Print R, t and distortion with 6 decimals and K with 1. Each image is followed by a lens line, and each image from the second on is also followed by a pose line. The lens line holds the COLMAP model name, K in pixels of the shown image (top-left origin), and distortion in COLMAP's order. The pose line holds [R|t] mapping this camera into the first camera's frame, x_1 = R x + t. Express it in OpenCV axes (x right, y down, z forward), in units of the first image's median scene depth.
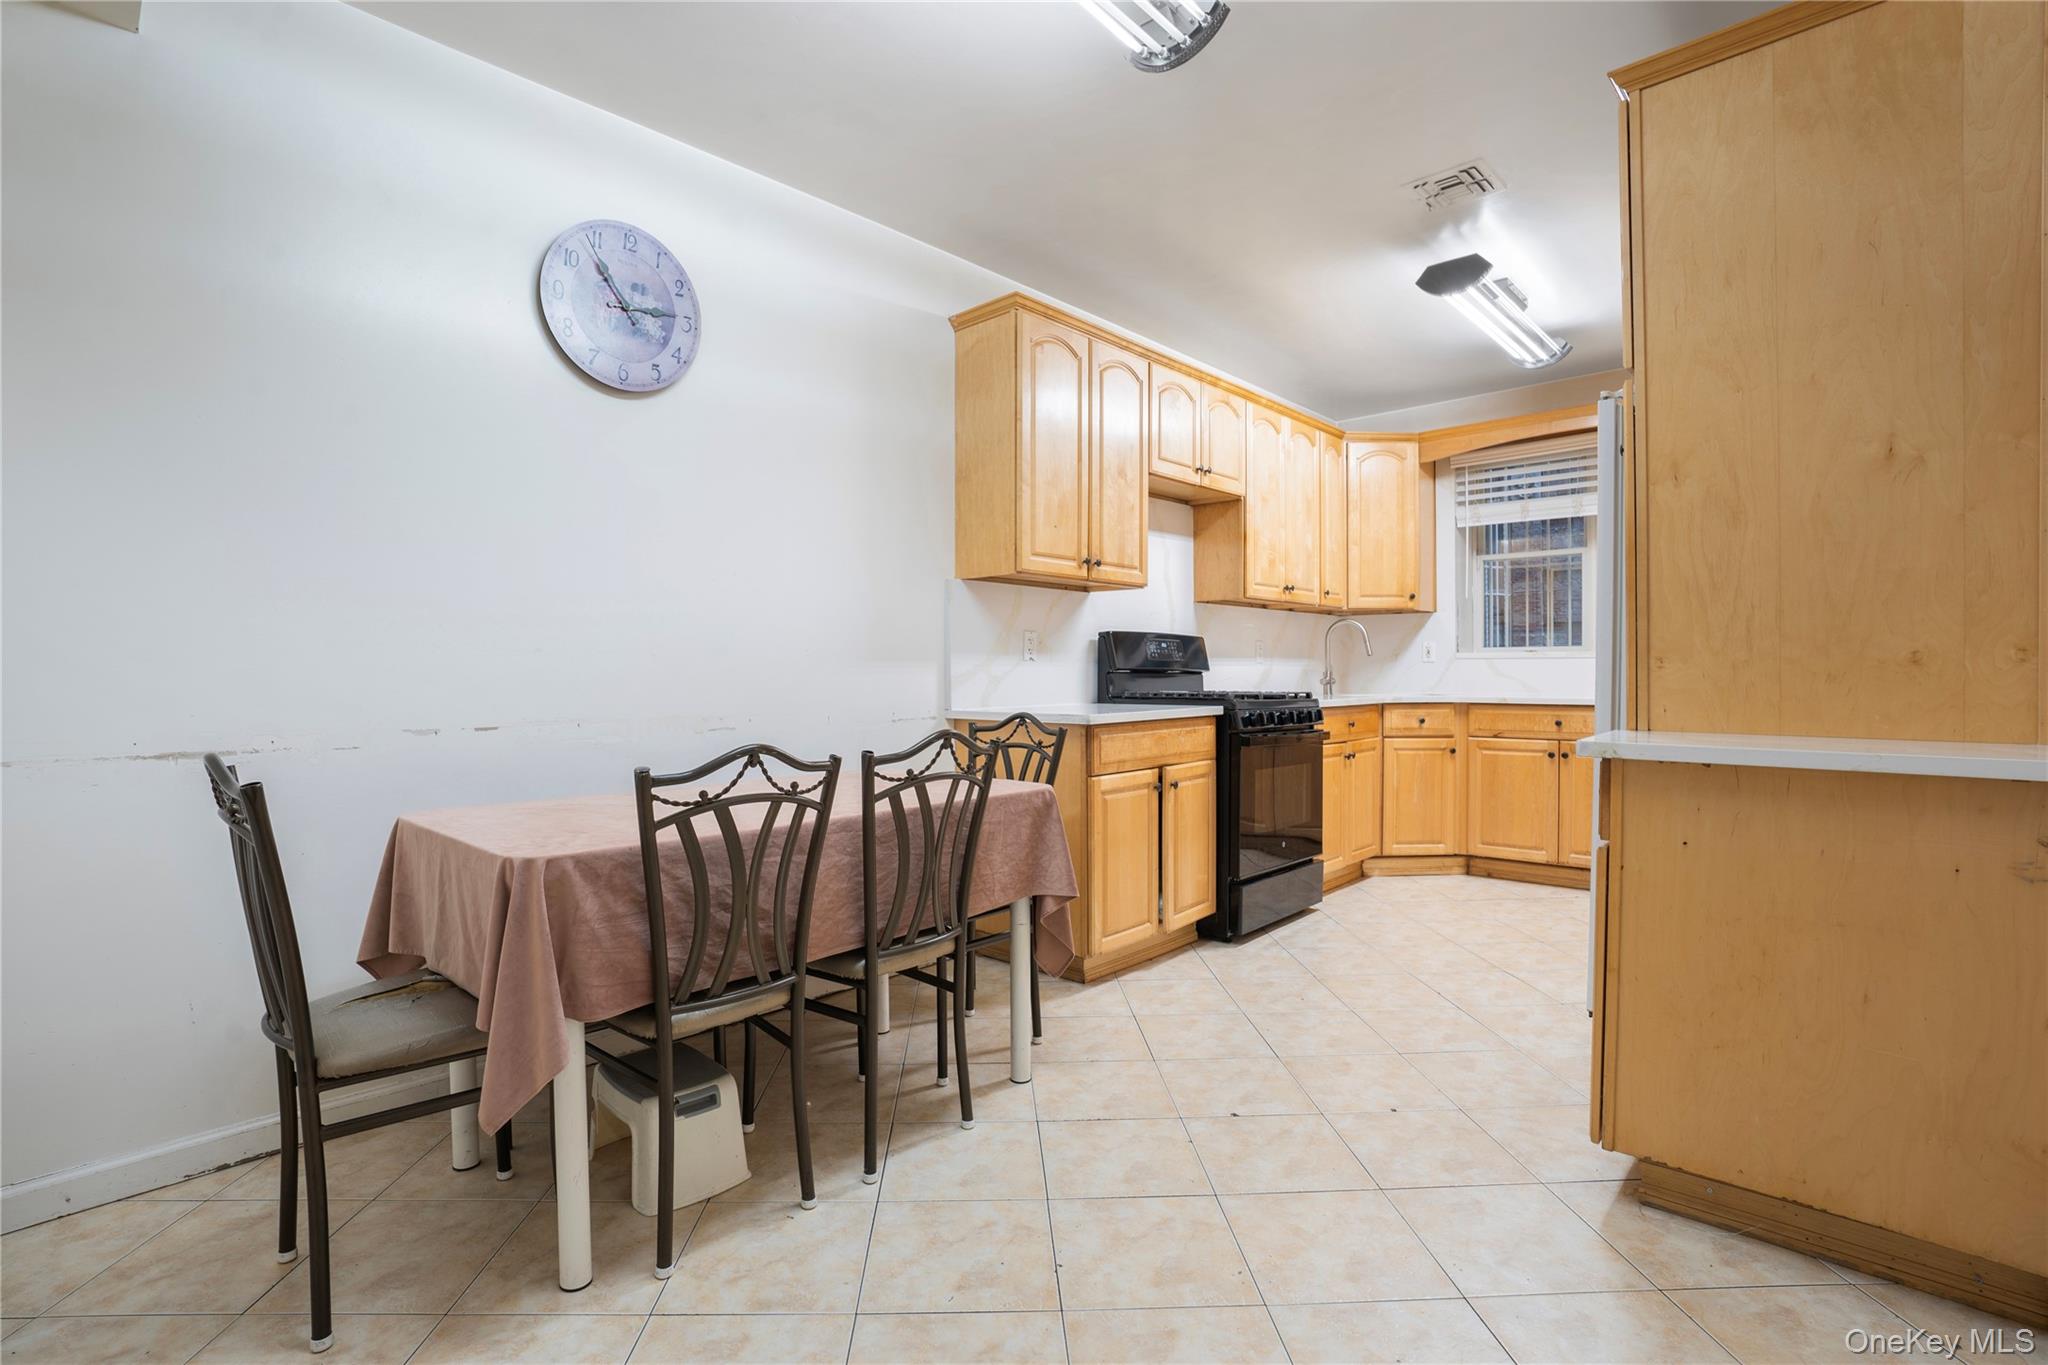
lens RADIAL K [[953.8, 0, 993.1], [0, 953.8, 696.3], [0, 0, 1]] dist [-0.063037, 0.020289]
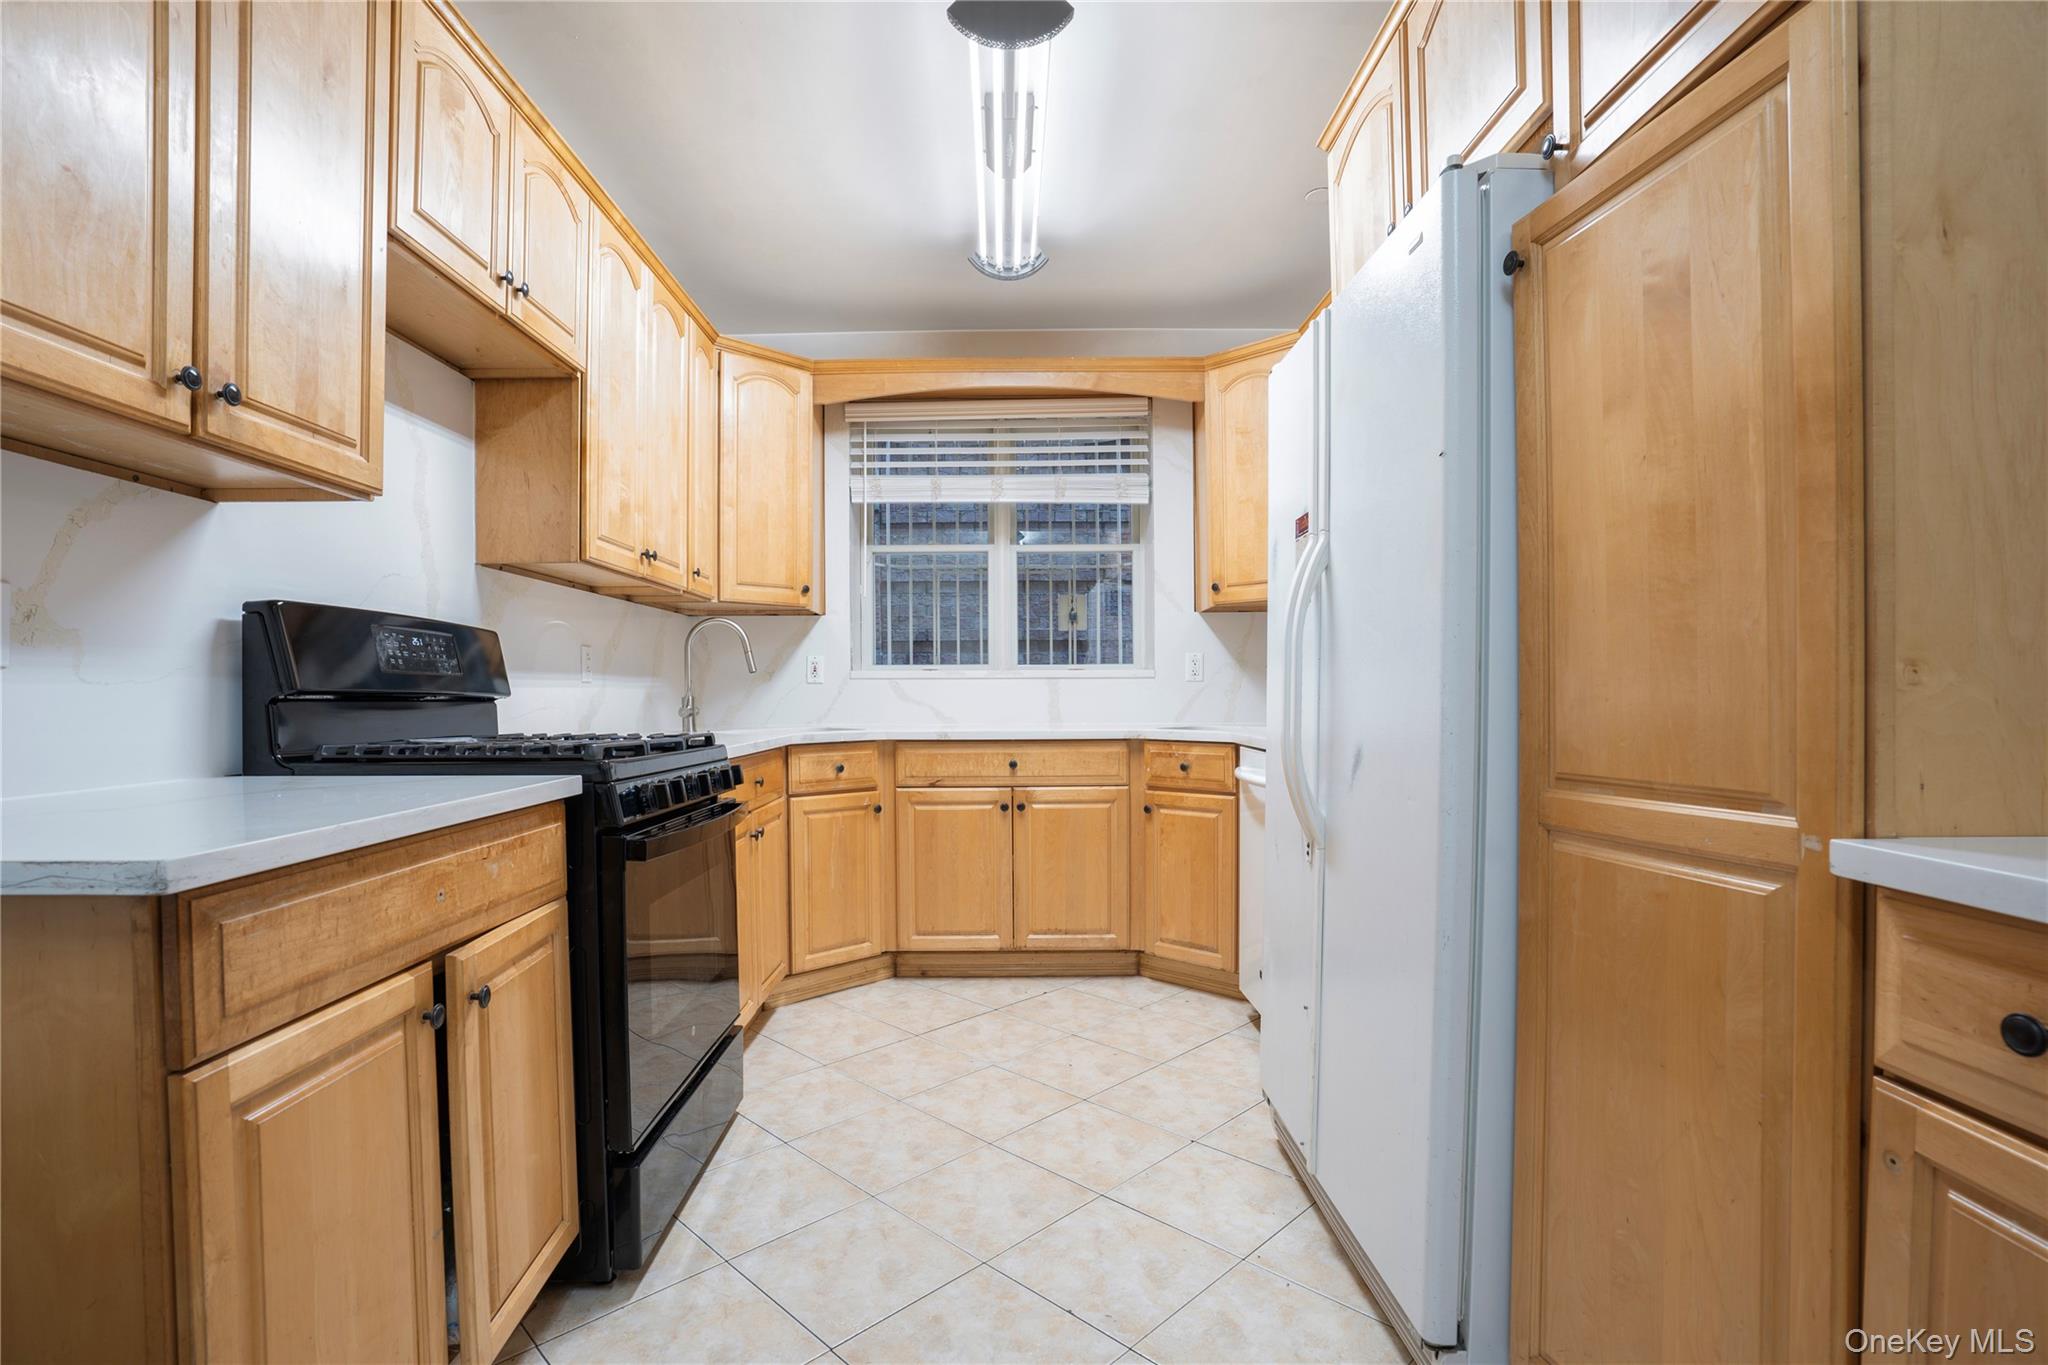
lens RADIAL K [[953.8, 0, 1001.3], [0, 953.8, 705.8], [0, 0, 1]] dist [-0.063037, 0.020289]
pose [[0.717647, -0.008307, 0.696357, 0.078373], [0.020296, 0.999754, -0.008990, -0.014470], [-0.696111, 0.020585, 0.717639, 0.560633]]
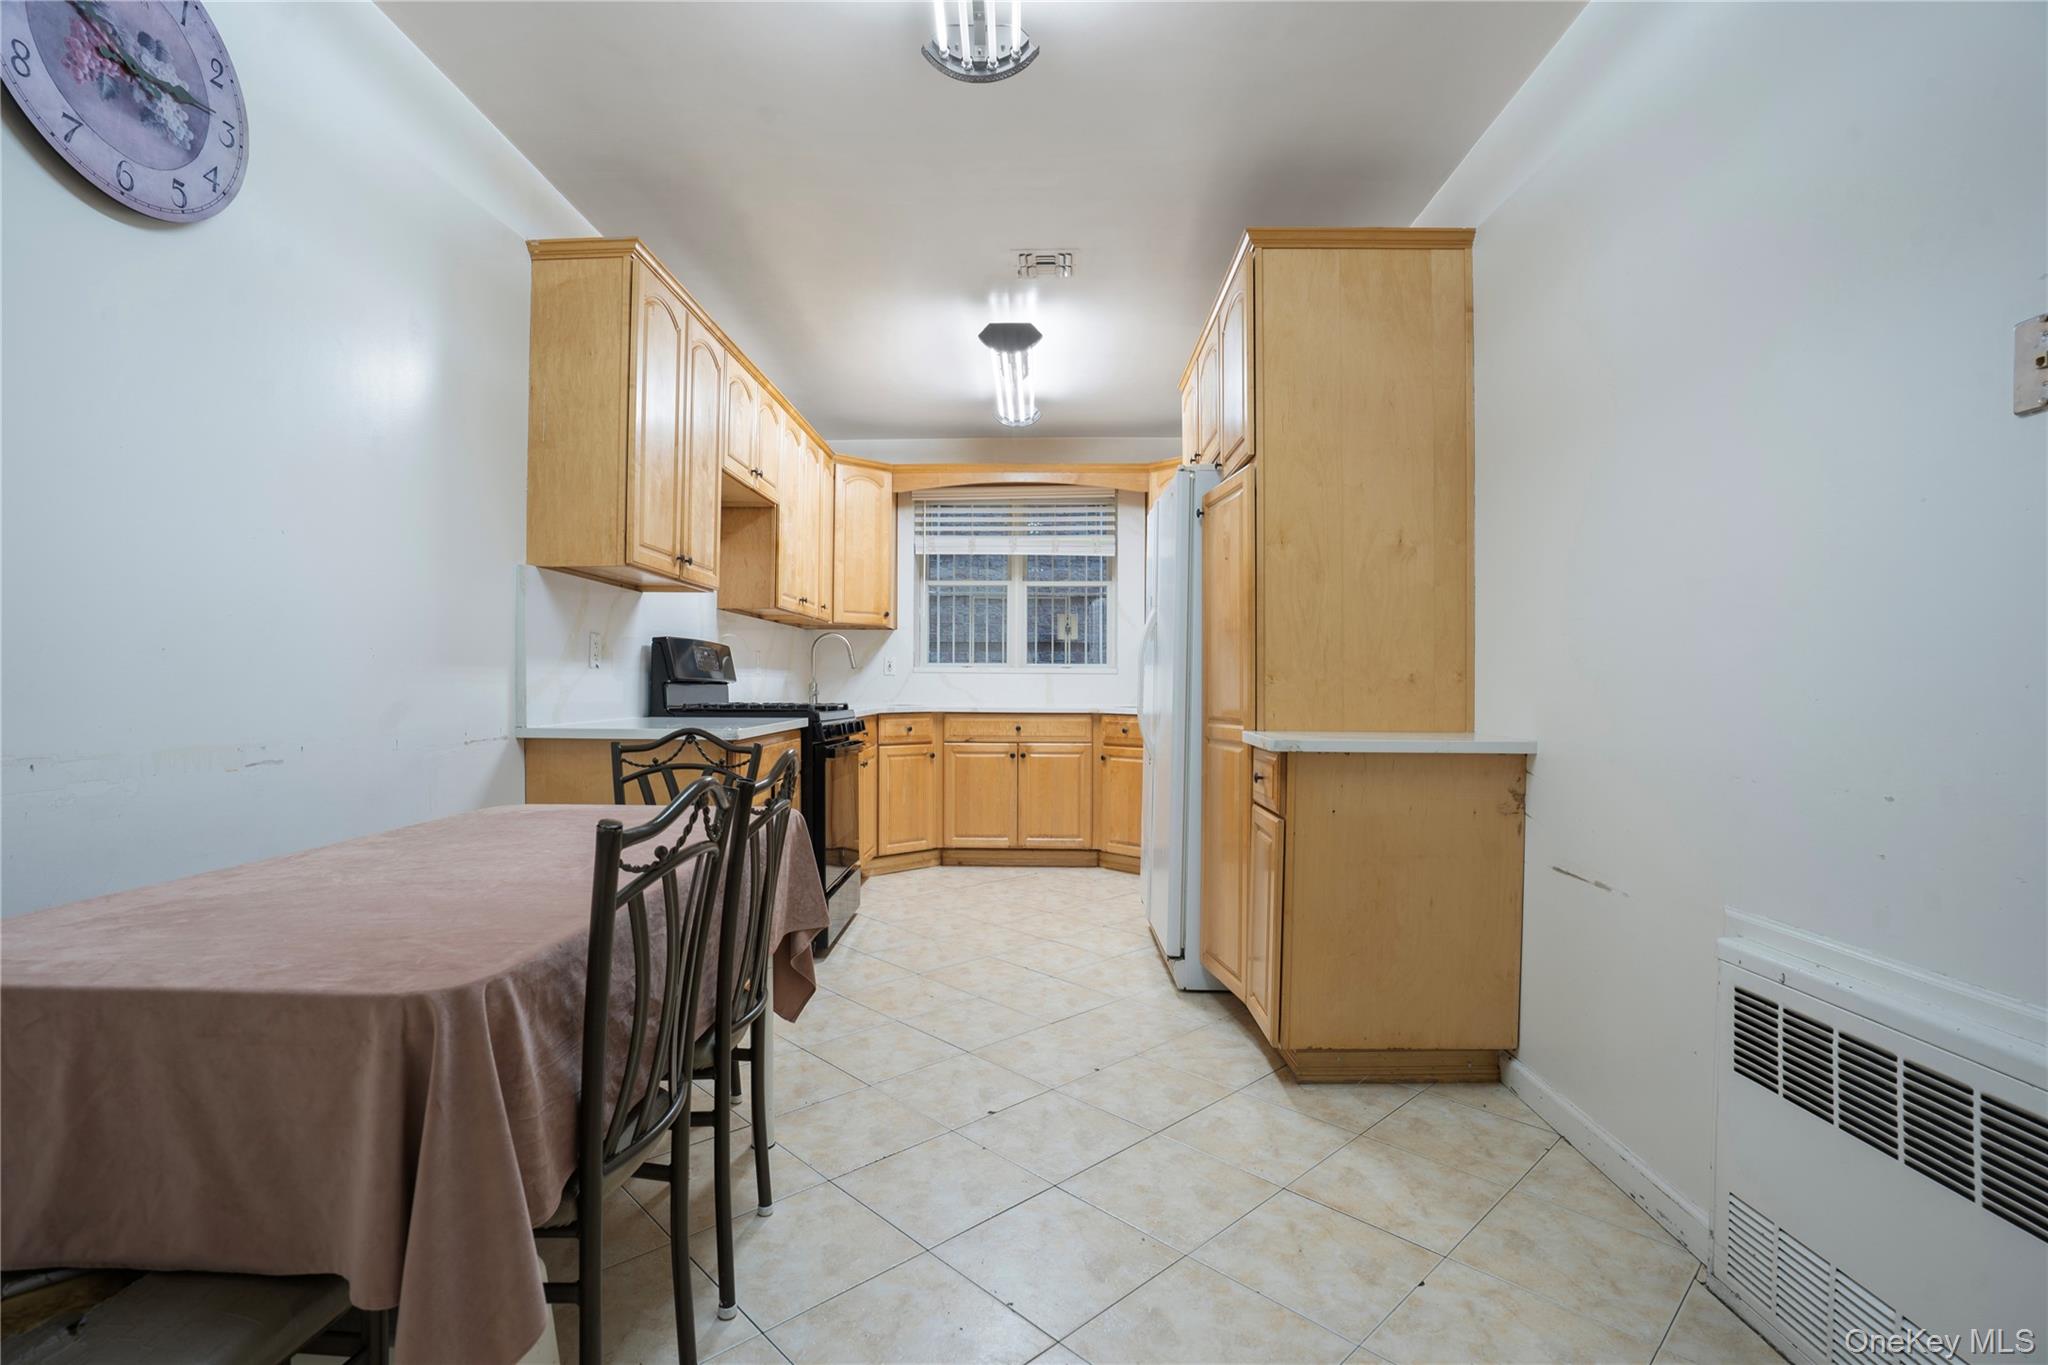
lens RADIAL K [[953.8, 0, 1013.5], [0, 953.8, 702.3], [0, 0, 1]] dist [-0.063037, 0.020289]
pose [[0.735501, -0.003968, 0.677512, -0.272003], [0.007851, 0.999966, -0.002667, -0.001540], [-0.677479, 0.007281, 0.735506, 0.139107]]
